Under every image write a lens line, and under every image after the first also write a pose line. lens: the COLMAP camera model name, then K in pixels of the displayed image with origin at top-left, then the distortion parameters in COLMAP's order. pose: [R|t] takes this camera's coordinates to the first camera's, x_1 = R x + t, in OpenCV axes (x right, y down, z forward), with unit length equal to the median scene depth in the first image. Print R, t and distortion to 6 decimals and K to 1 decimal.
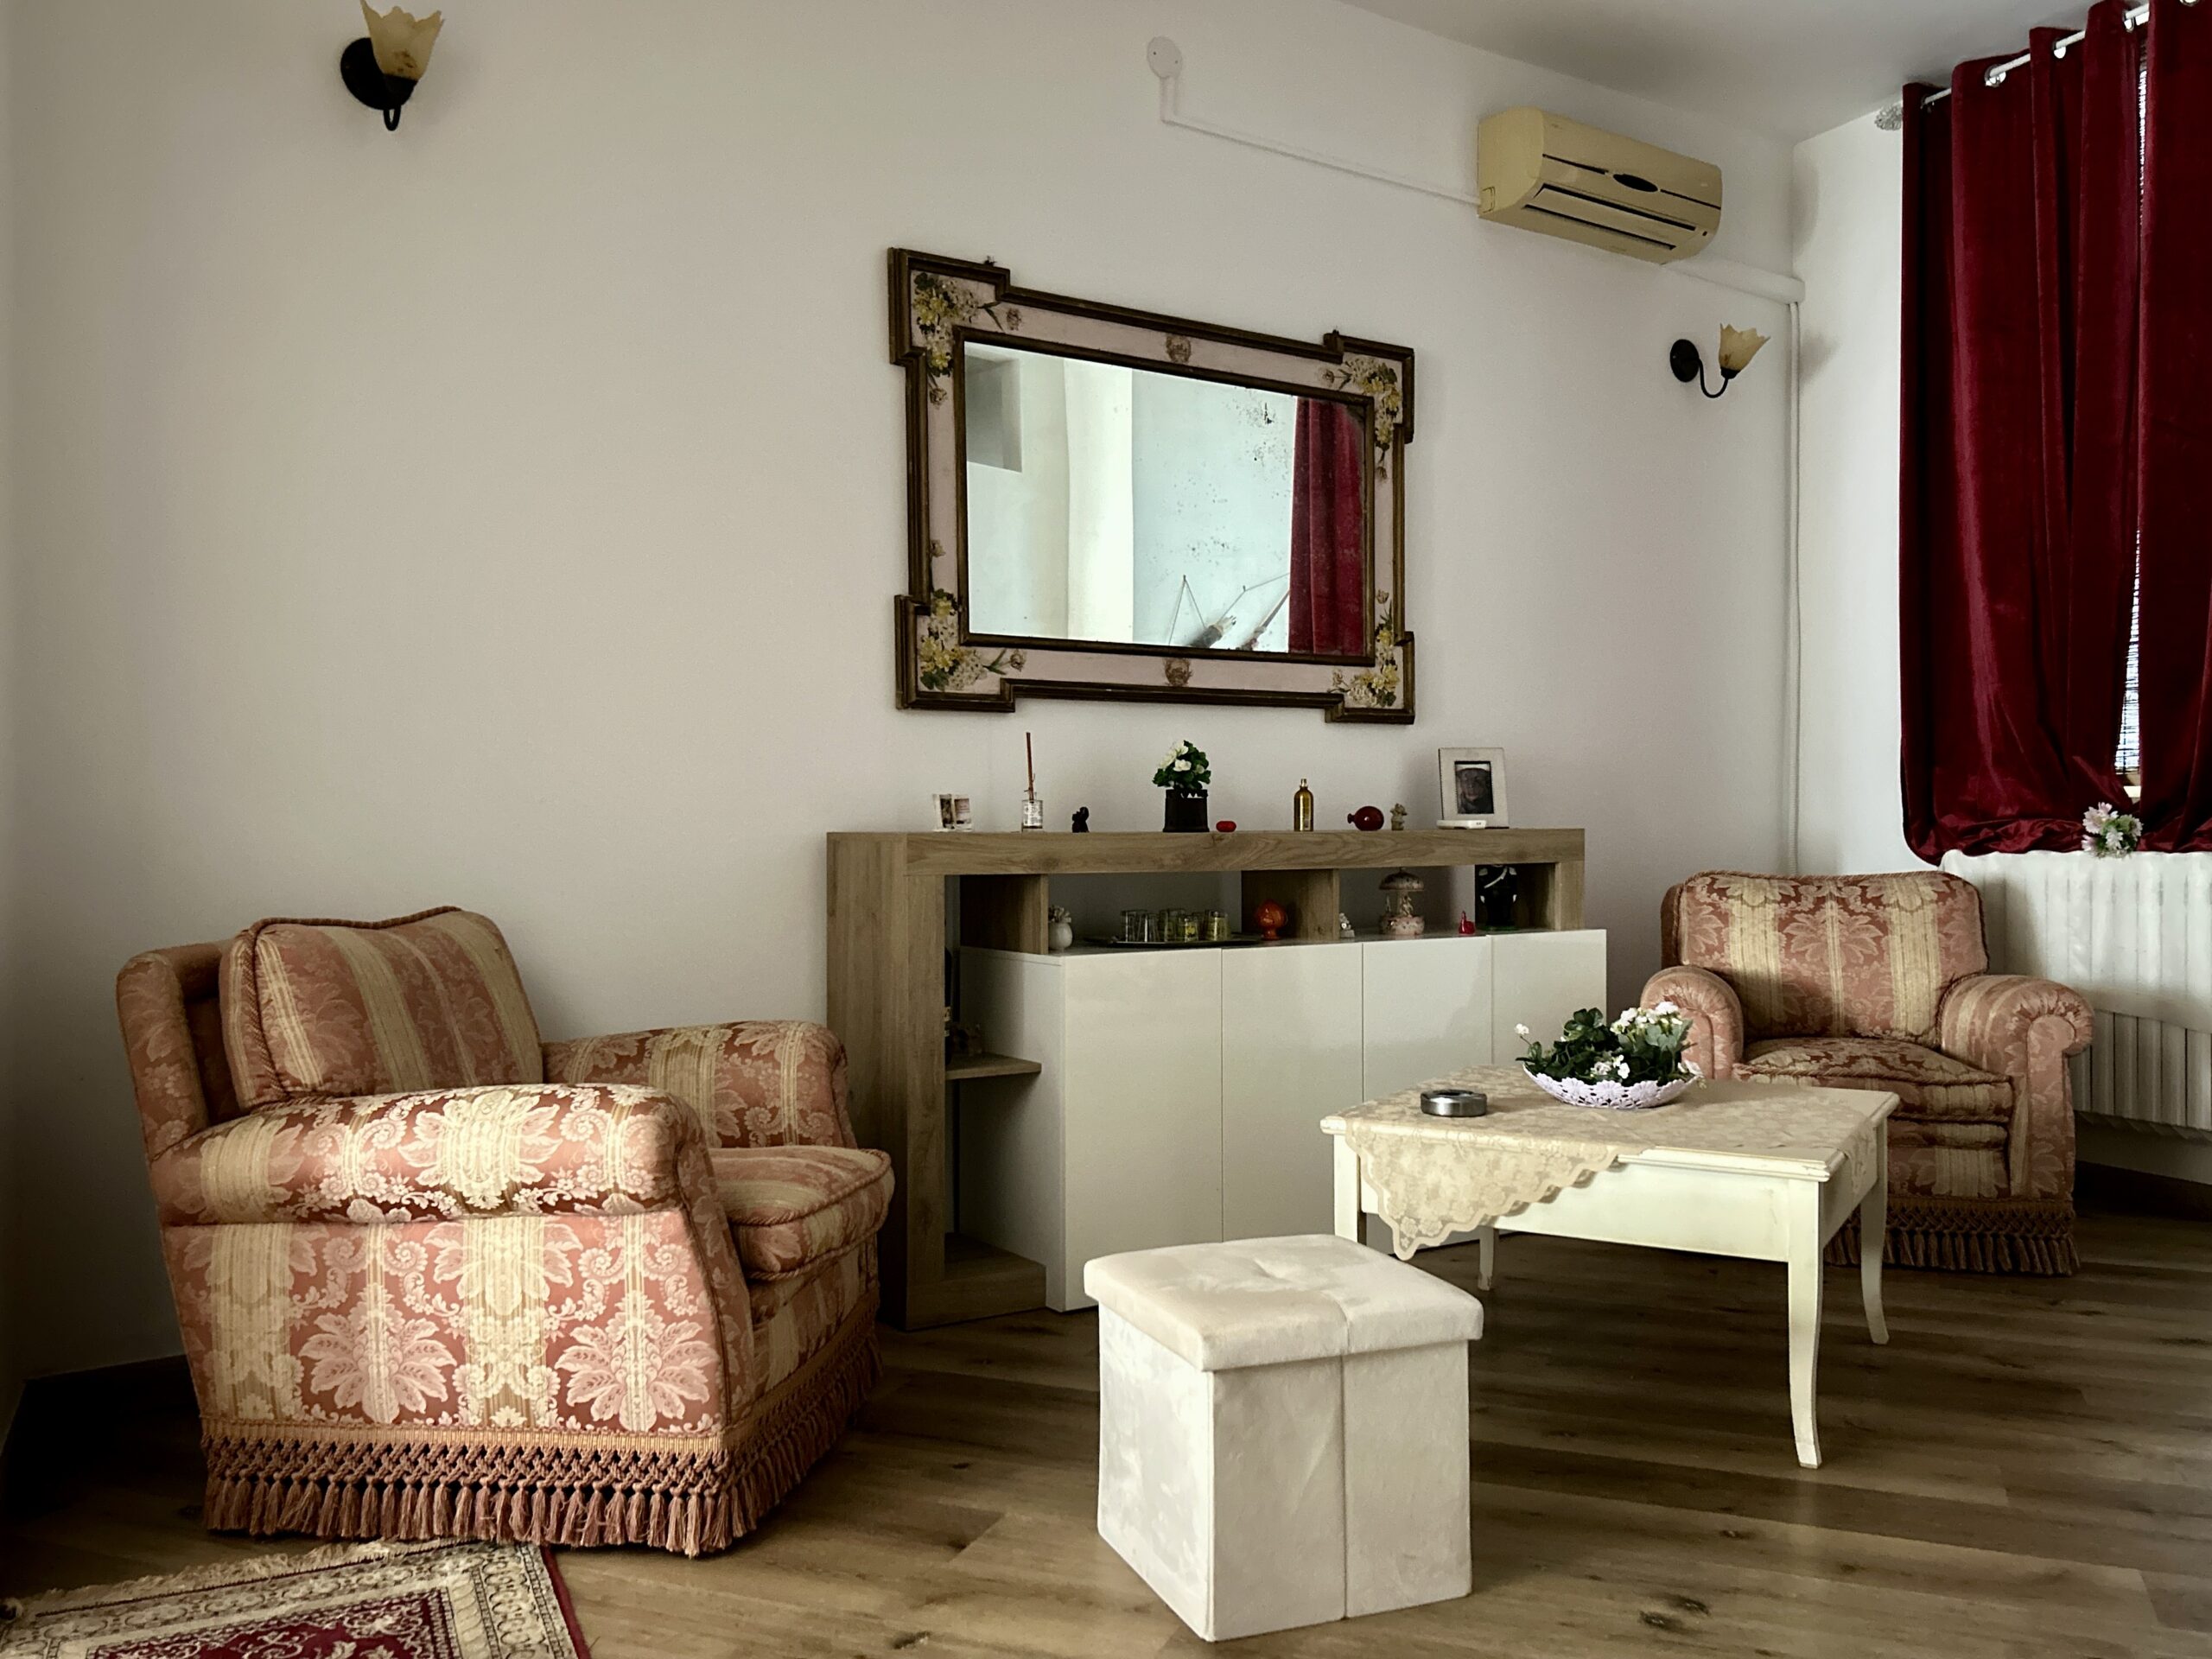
lens RADIAL K [[1816.6, 0, 1106.0], [0, 1816.6, 829.5], [0, 0, 1]] dist [0.062397, -0.072083]
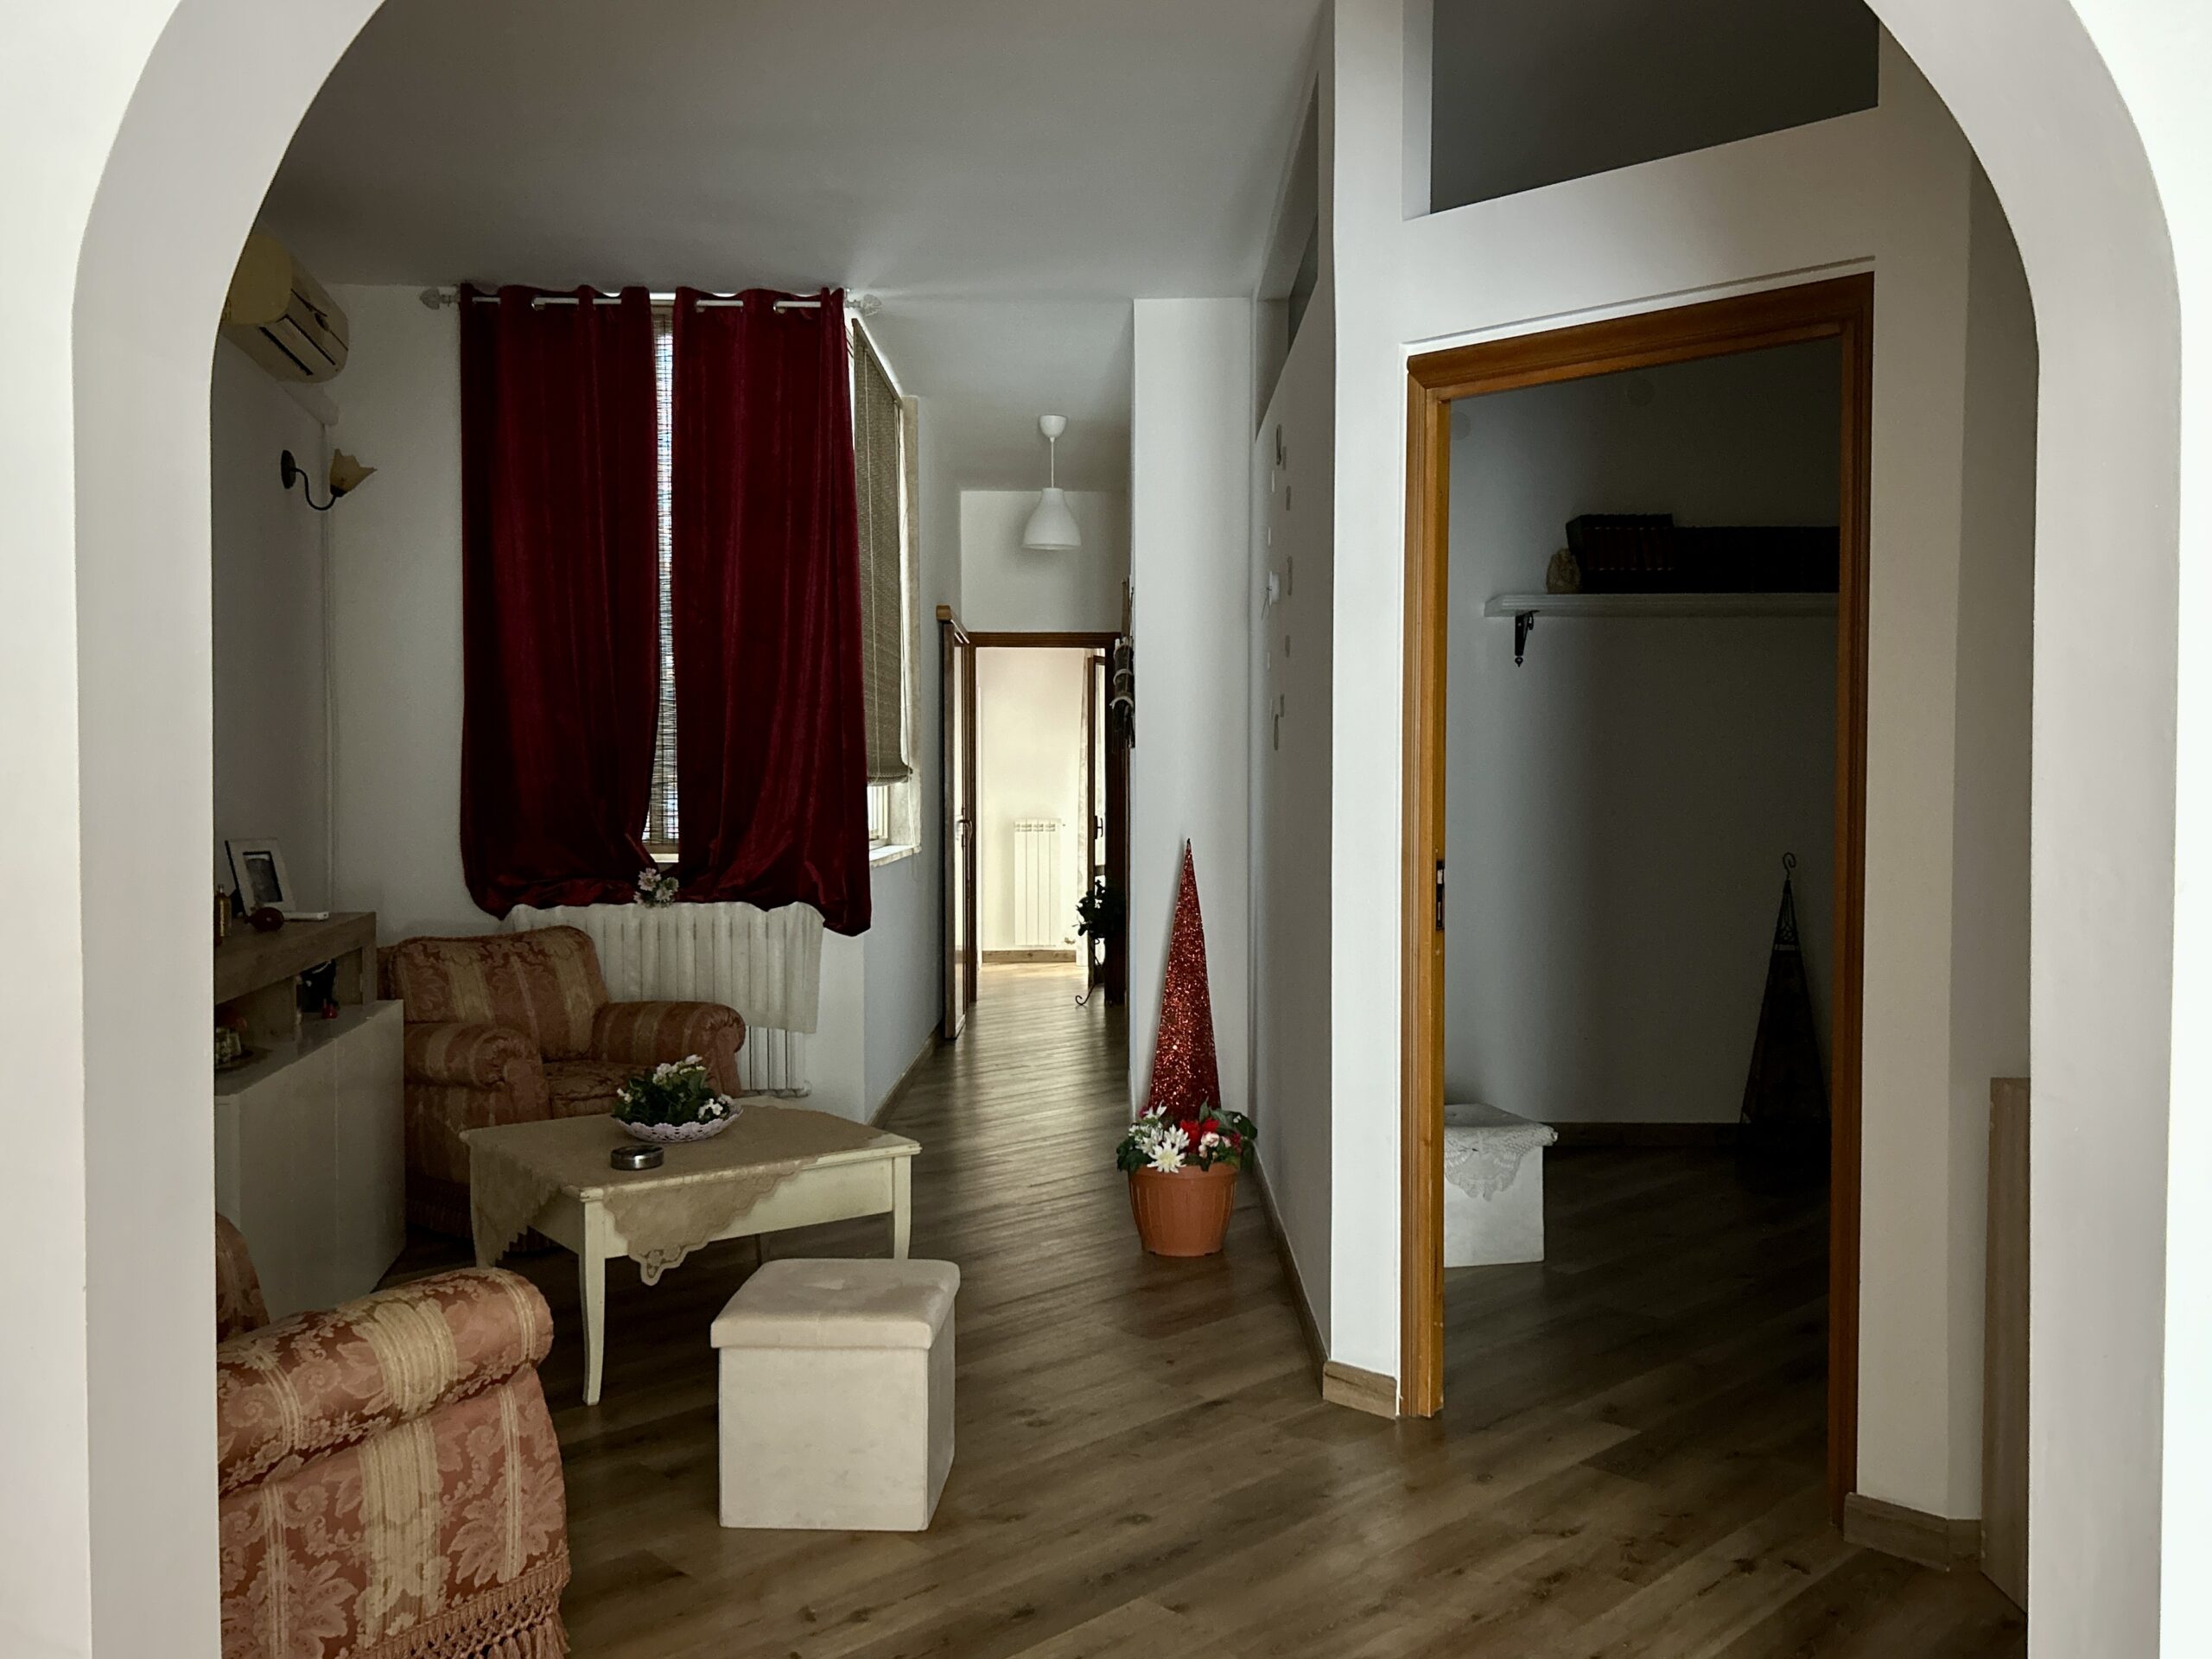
lens RADIAL K [[1816.6, 0, 1106.0], [0, 1816.6, 829.5], [0, 0, 1]] dist [0.062397, -0.072083]
pose [[0.401946, -0.022856, 0.915378, -1.083193], [0.005025, 0.999728, 0.022756, -0.136805], [-0.915650, -0.004547, 0.401951, 0.238983]]
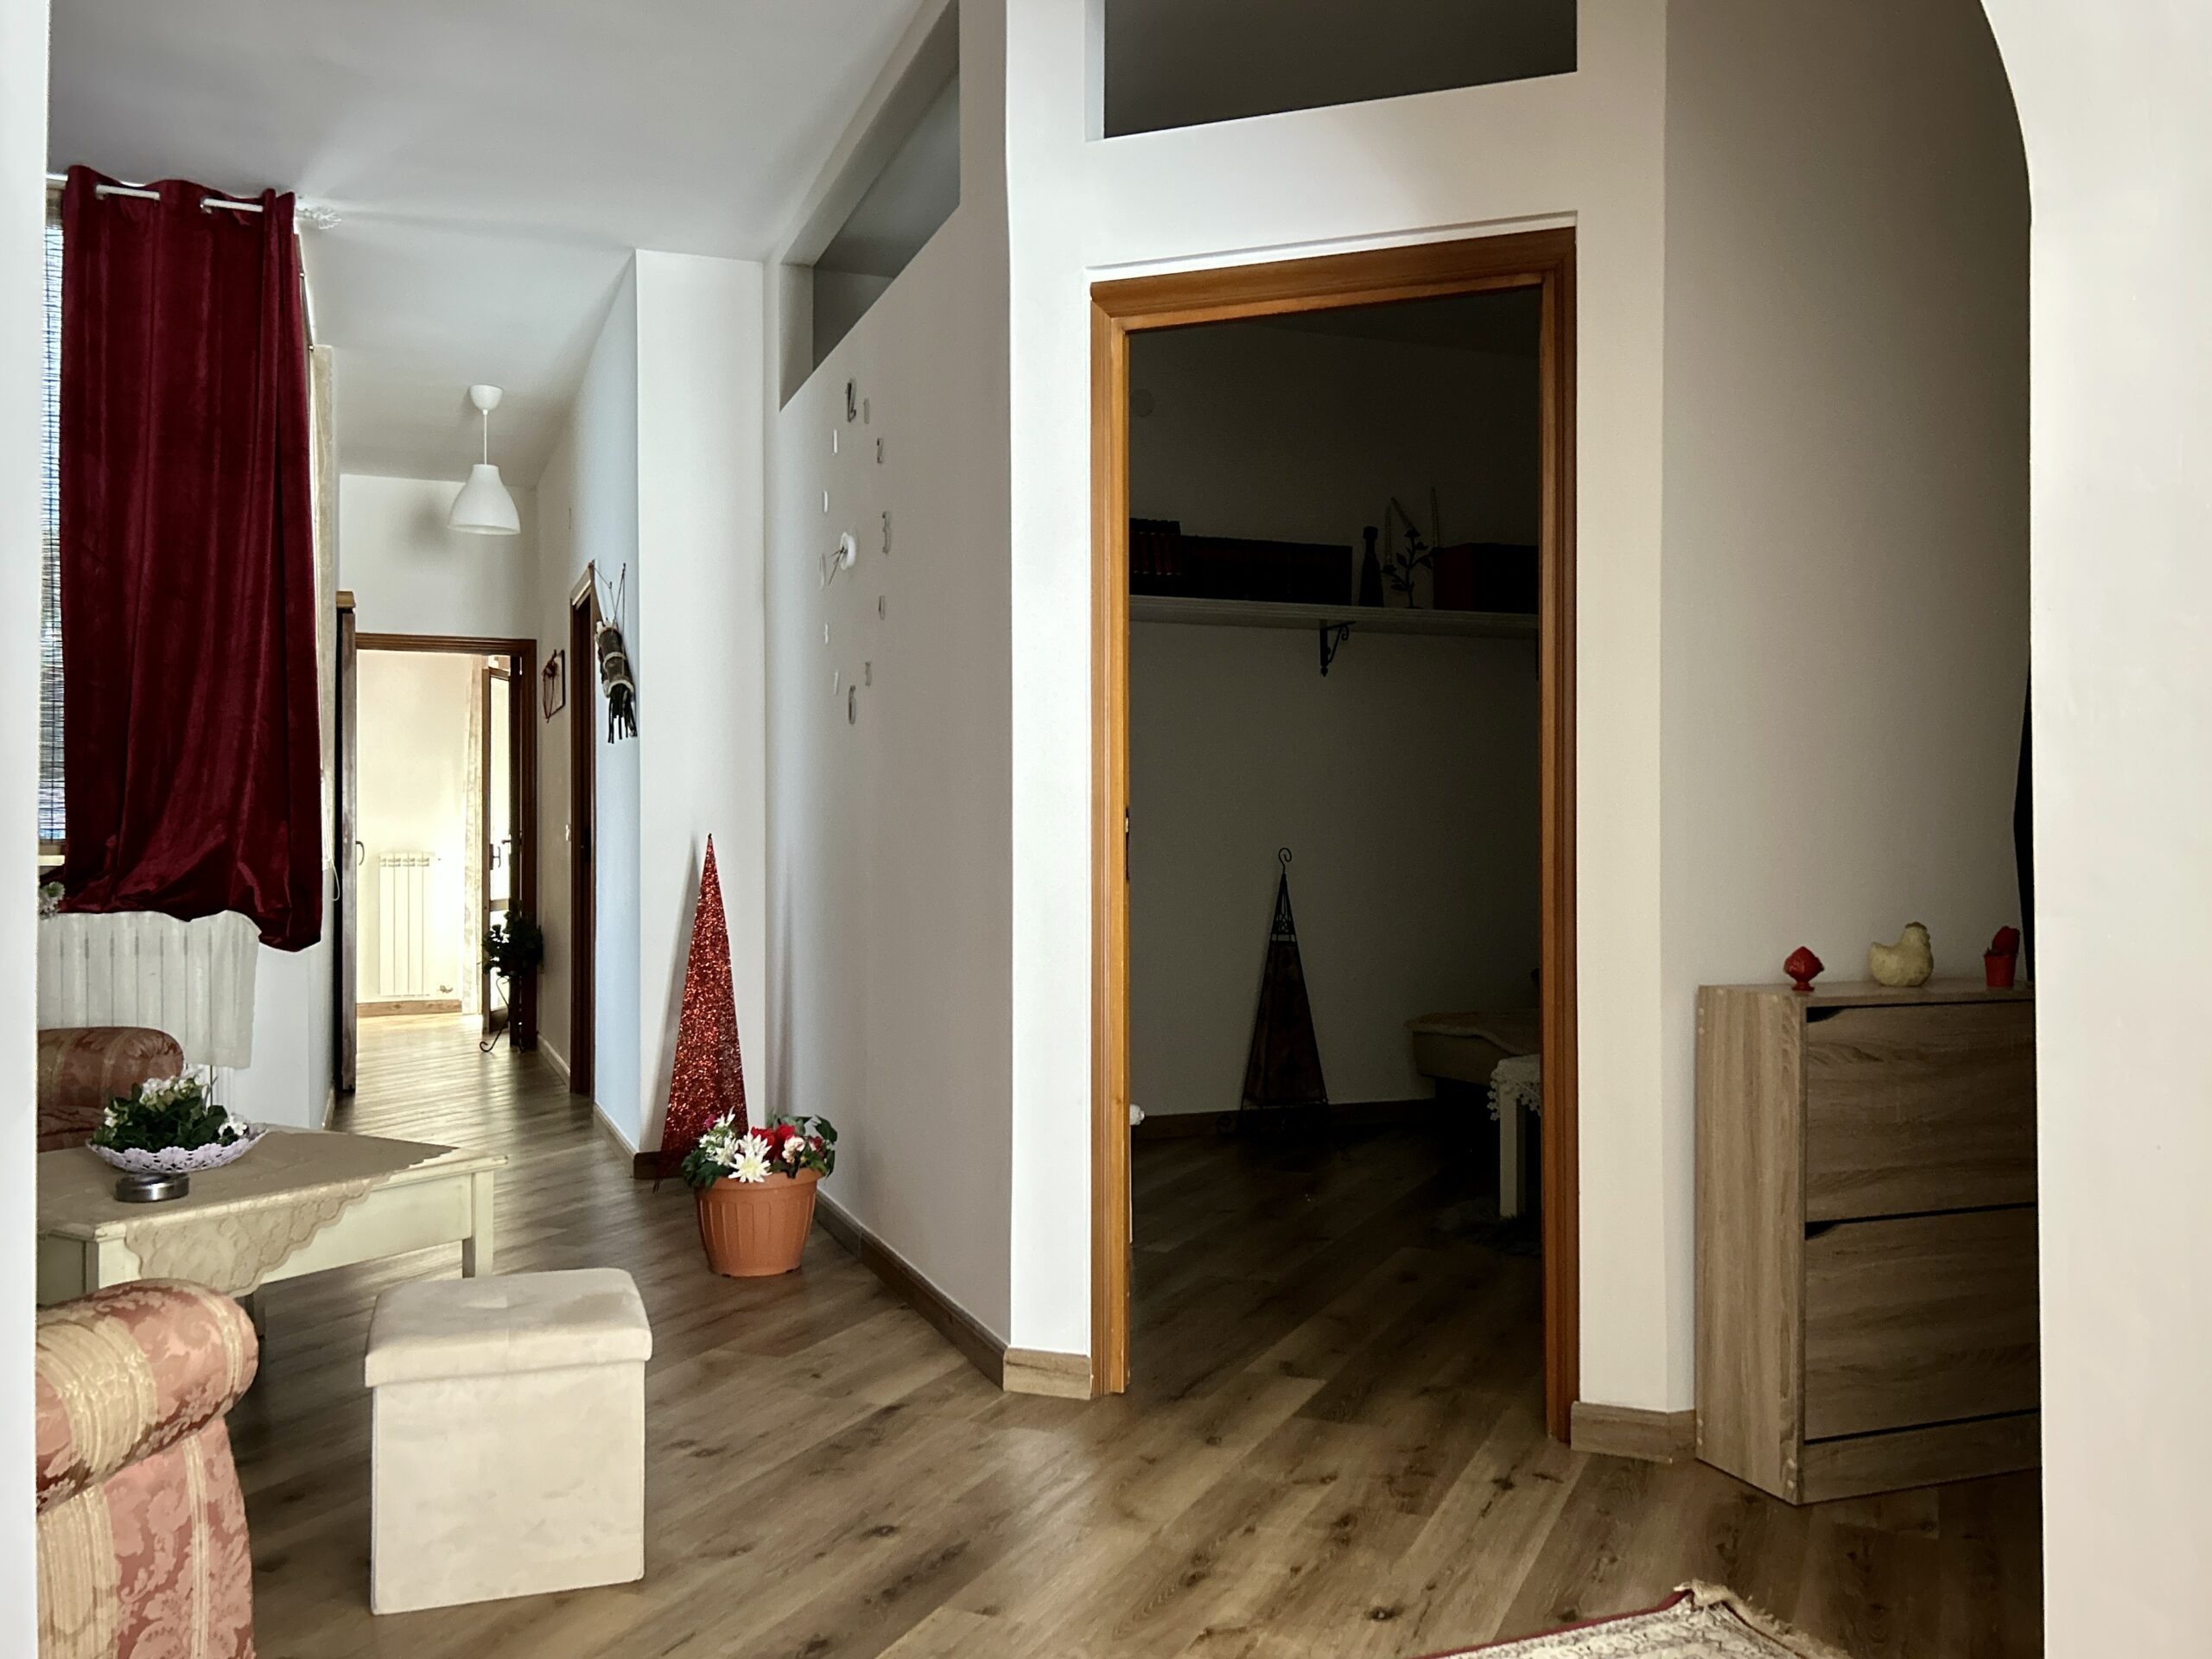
lens RADIAL K [[1821.4, 0, 1106.0], [0, 1821.4, 829.5], [0, 0, 1]] dist [0.046595, -0.045274]
pose [[0.034045, 0.011317, 0.999356, -1.039040], [0.007614, 0.999904, -0.011583, -0.040194], [-0.999391, 0.008003, 0.033956, 0.561375]]
